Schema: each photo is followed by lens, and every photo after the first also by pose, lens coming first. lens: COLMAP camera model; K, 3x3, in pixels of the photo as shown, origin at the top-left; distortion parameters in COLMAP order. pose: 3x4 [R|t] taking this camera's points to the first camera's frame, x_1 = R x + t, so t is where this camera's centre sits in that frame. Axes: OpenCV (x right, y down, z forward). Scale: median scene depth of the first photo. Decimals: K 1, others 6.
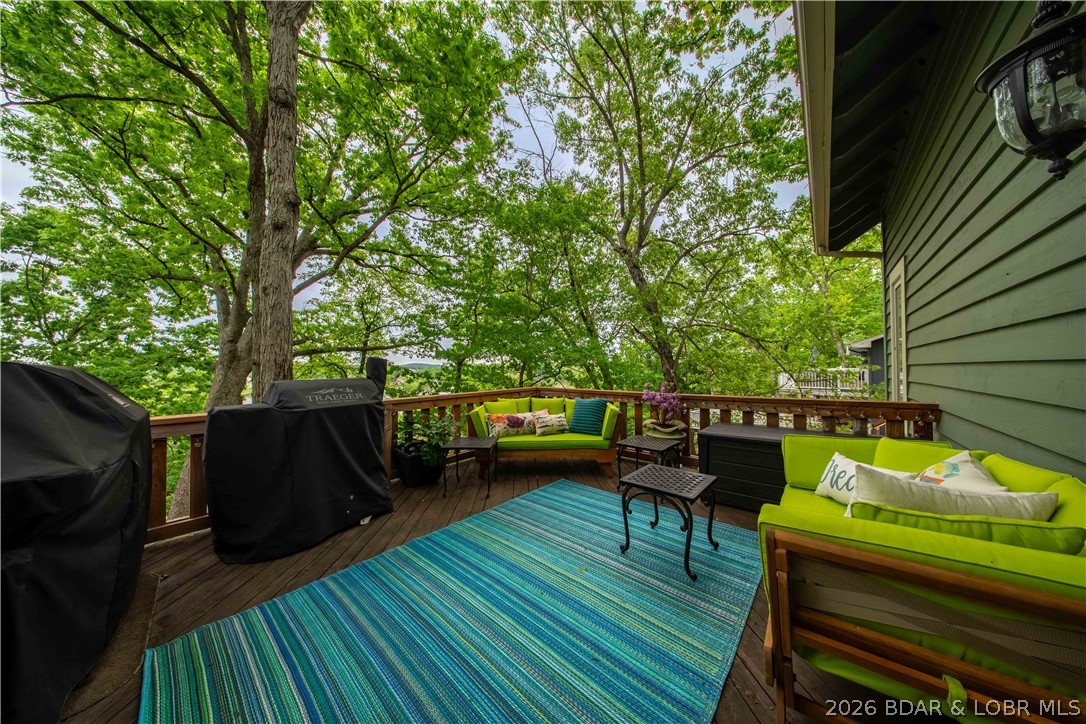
lens RADIAL K [[320.3, 0, 543.0], [0, 320.3, 362.0], [0, 0, 1]] dist [-0.001118, -0.000081]
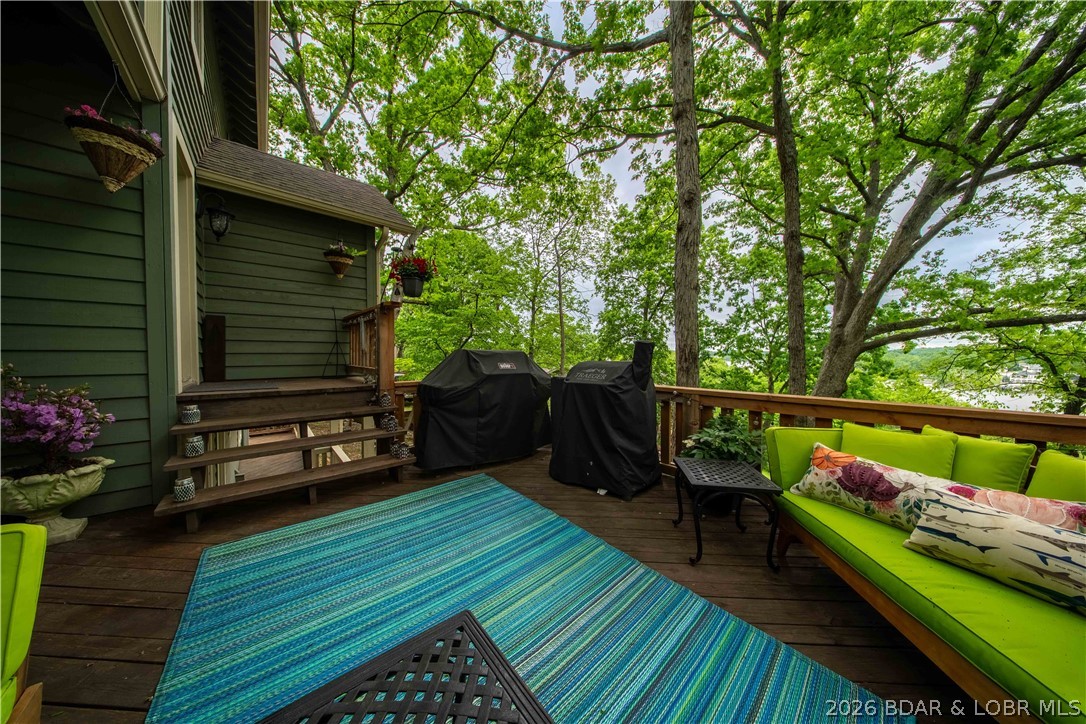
lens RADIAL K [[320.3, 0, 543.0], [0, 320.3, 362.0], [0, 0, 1]] dist [-0.001118, -0.000081]
pose [[-0.090583, 0.037998, -0.995164, 0.456224], [0.008216, 0.999266, 0.037407, 0.010933], [0.995855, -0.004788, -0.090829, 0.772522]]
